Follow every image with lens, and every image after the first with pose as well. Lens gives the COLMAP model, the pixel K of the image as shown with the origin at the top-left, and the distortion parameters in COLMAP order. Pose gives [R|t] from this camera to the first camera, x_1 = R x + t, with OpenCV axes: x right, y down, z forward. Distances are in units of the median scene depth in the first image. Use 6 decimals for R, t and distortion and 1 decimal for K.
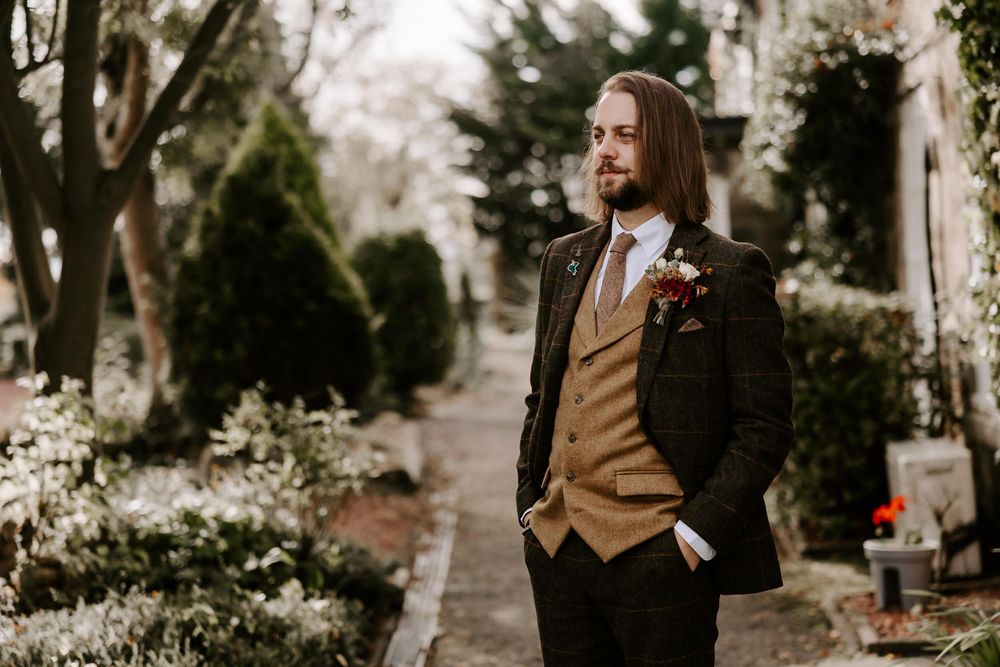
lens RADIAL K [[2014.3, 0, 474.9], [0, 2014.3, 262.3], [0, 0, 1]] dist [-0.009153, -0.015997]
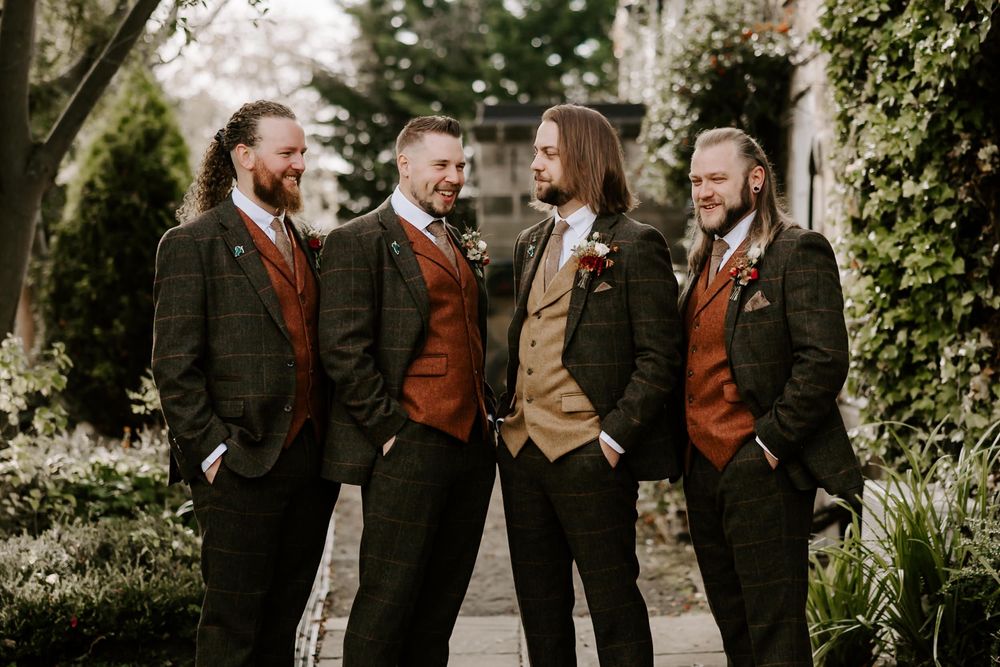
lens RADIAL K [[2496.9, 0, 500.0], [0, 2496.9, 333.5], [0, 0, 1]] dist [-0.005410, -0.099995]
pose [[0.996655, 0.035459, 0.073637, -0.024015], [-0.037675, 0.998872, 0.028919, 0.005054], [-0.072529, -0.031596, 0.996866, -0.240915]]
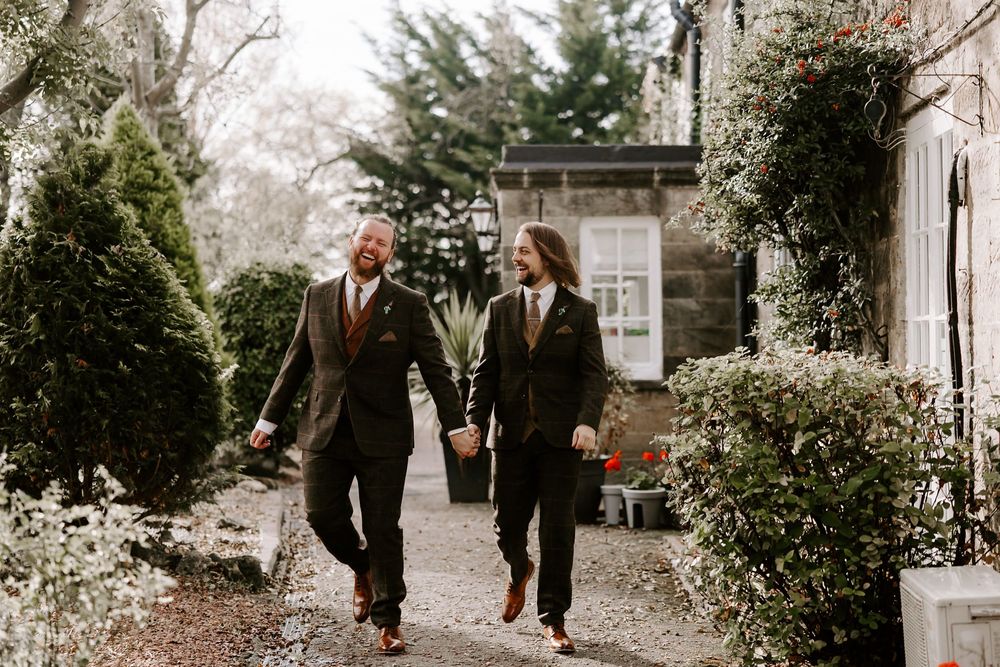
lens RADIAL K [[2014.3, 0, 474.9], [0, 2014.3, 262.3], [0, 0, 1]] dist [-0.009153, -0.015997]
pose [[0.997885, 0.046140, 0.045783, 0.010665], [-0.044859, 0.998584, -0.028612, 0.005317], [-0.047038, 0.026497, 0.998542, 0.218688]]
